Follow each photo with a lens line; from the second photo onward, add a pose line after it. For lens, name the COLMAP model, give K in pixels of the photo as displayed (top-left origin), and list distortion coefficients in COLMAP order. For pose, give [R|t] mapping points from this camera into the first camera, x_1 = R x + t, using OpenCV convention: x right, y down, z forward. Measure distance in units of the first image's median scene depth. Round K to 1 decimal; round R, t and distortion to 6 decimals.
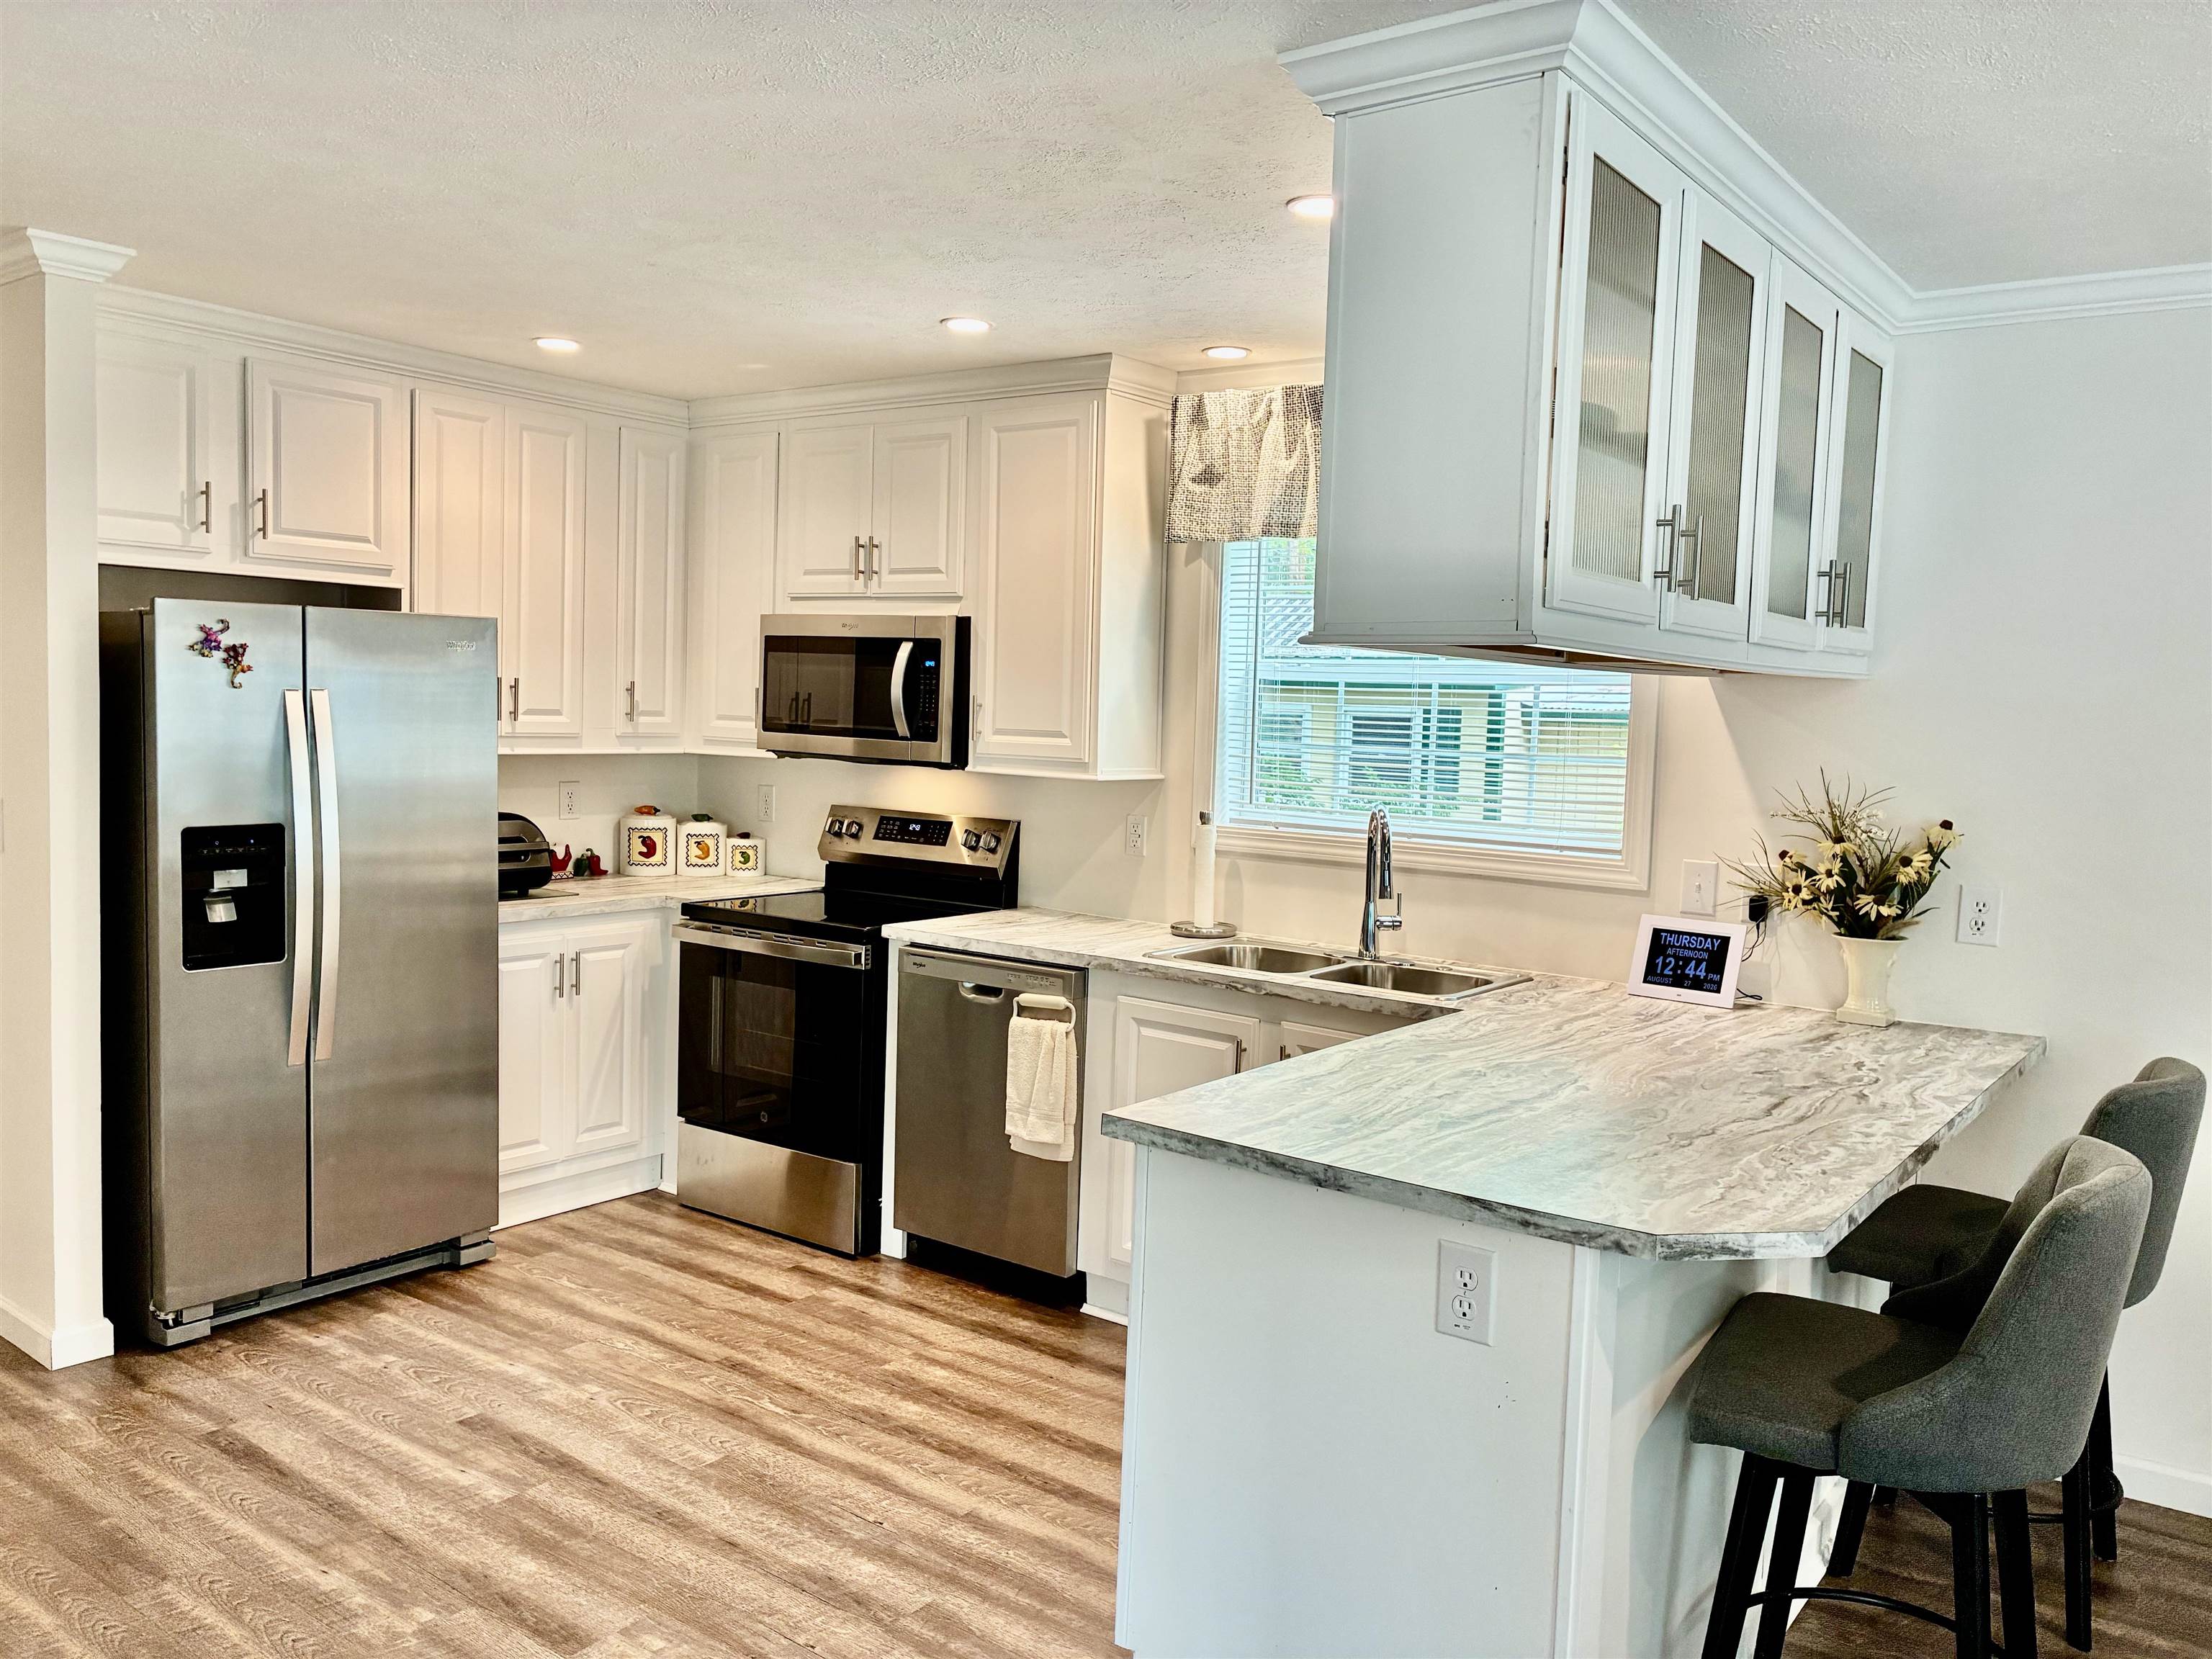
lens RADIAL K [[1717.7, 0, 1109.5], [0, 1717.7, 817.8], [0, 0, 1]] dist [0.030752, -0.016197]
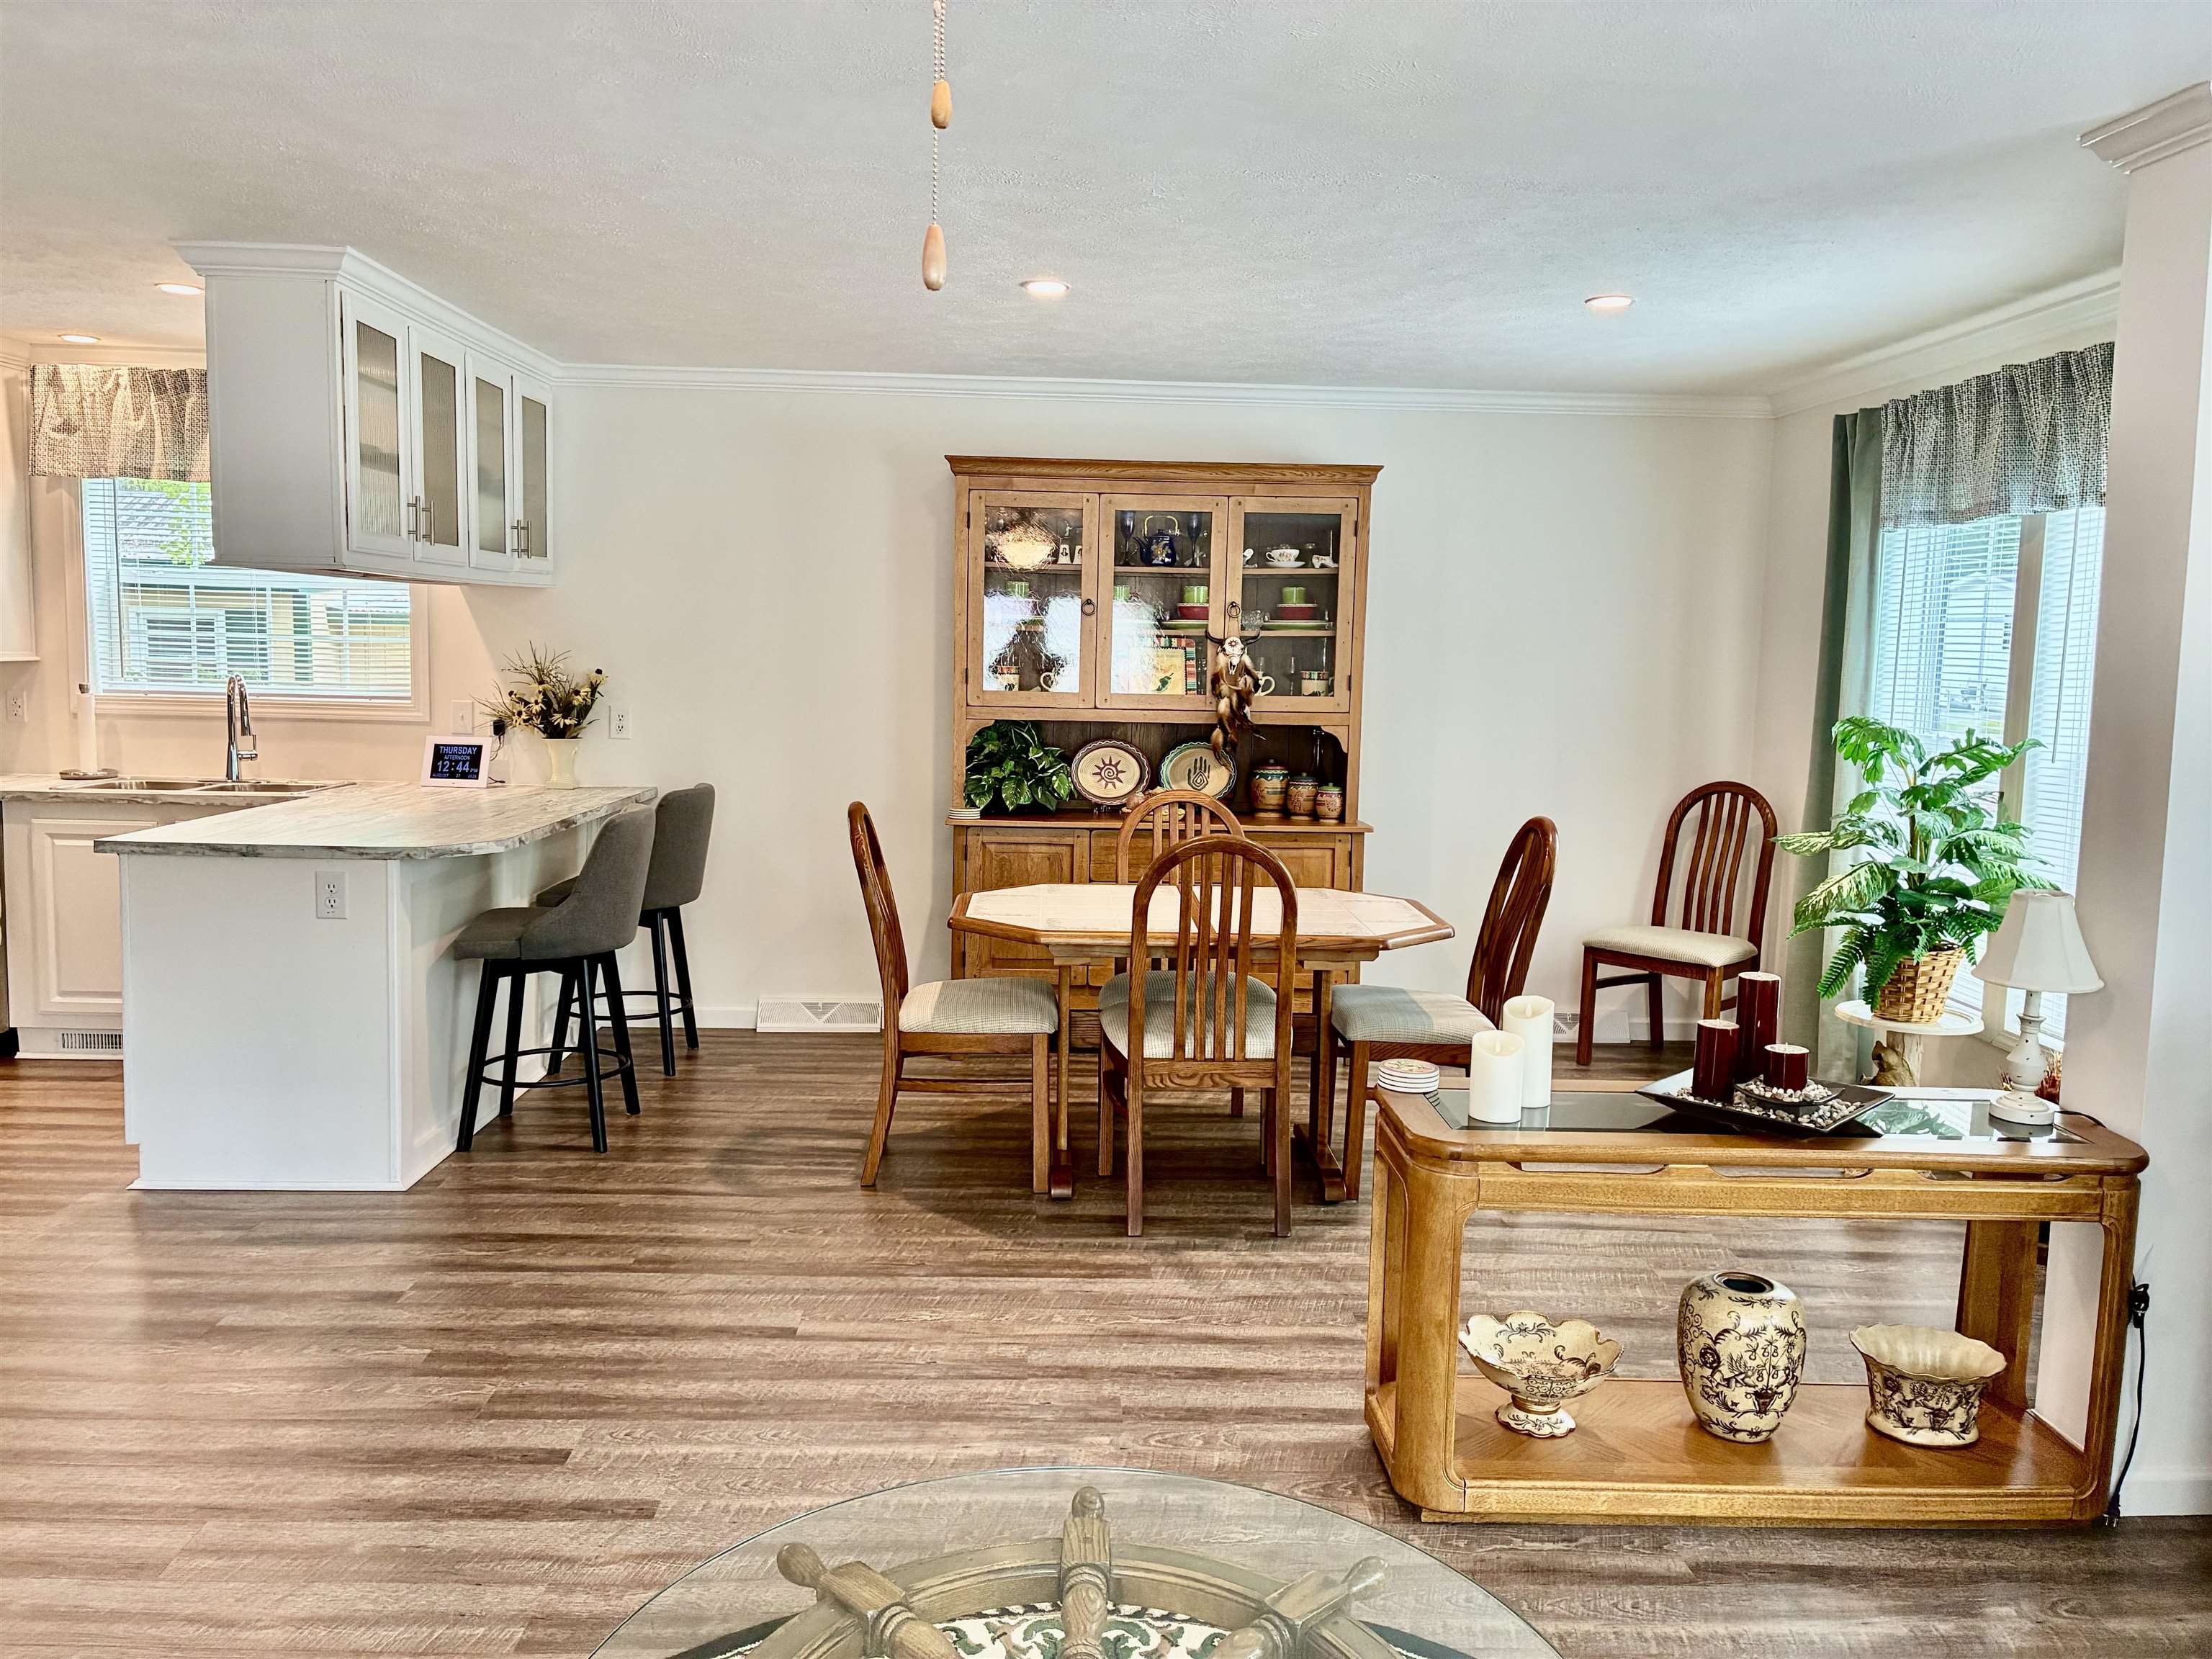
lens RADIAL K [[1717.7, 0, 1103.2], [0, 1717.7, 818.6], [0, 0, 1]] dist [0.030752, -0.016197]
pose [[0.792691, -0.075316, 0.604953, -0.169098], [0.041922, 0.996724, 0.069159, 0.050053], [-0.608180, -0.029460, 0.793252, -0.661030]]
